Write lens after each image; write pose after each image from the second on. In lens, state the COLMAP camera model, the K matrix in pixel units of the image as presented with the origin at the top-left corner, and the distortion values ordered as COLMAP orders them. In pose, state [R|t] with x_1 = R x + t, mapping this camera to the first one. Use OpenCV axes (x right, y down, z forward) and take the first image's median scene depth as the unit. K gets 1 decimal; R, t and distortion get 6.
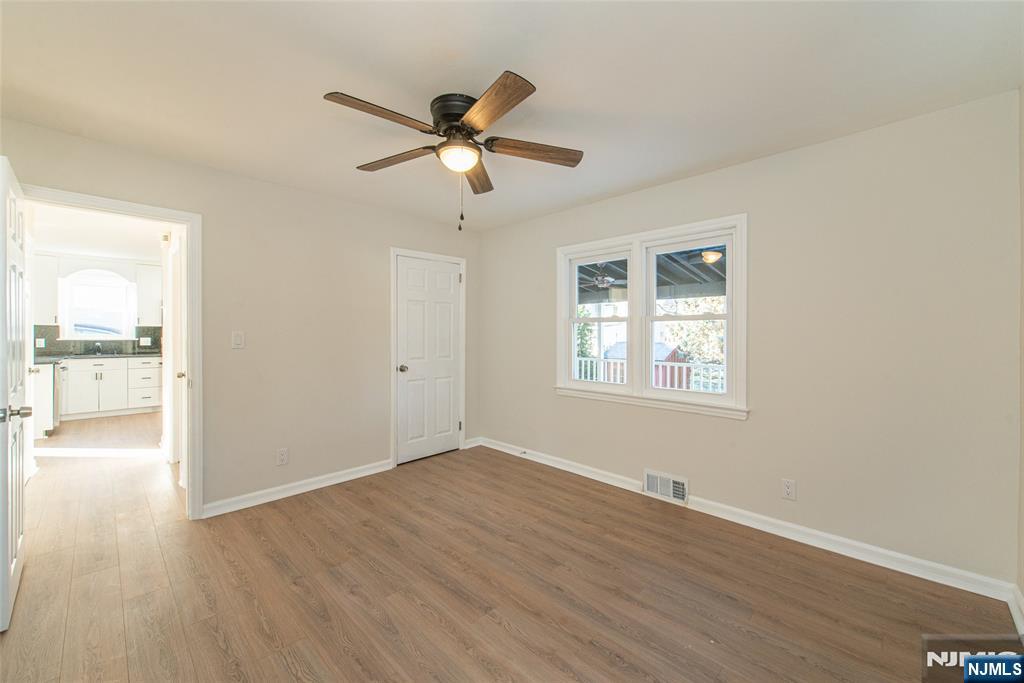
lens RADIAL K [[406.6, 0, 511.1], [0, 406.6, 331.1], [0, 0, 1]] dist [0.010248, -0.000409]
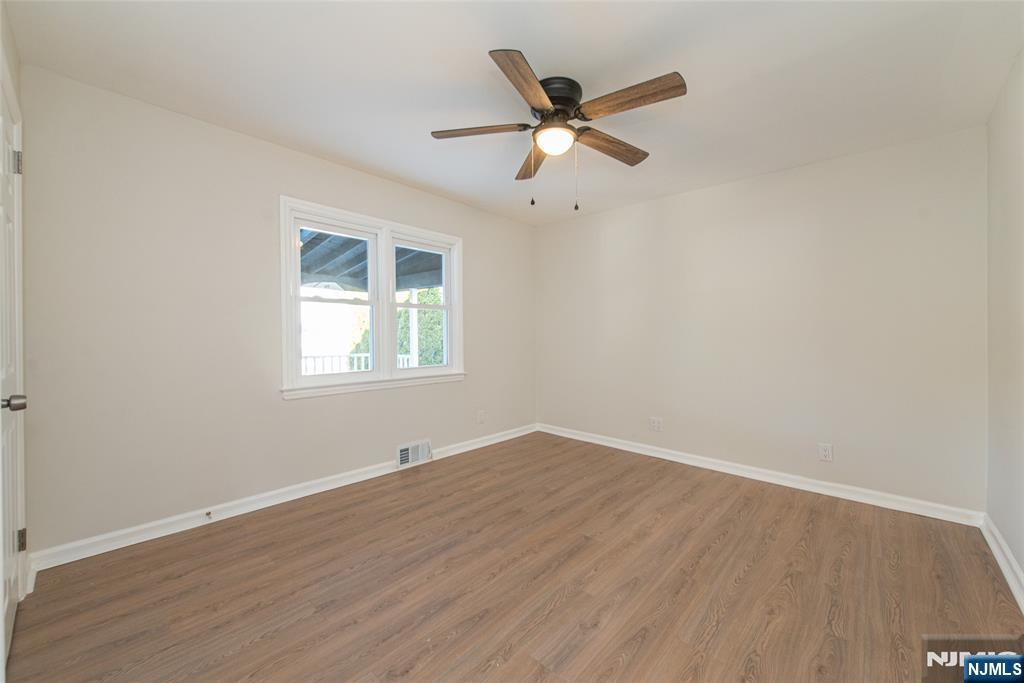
lens RADIAL K [[406.6, 0, 511.1], [0, 406.6, 331.1], [0, 0, 1]] dist [0.010248, -0.000409]
pose [[-0.046313, 0.001948, 0.998925, -0.881131], [-0.011674, 0.999929, -0.002491, 0.043658], [-0.998859, -0.011777, -0.046287, 0.894638]]
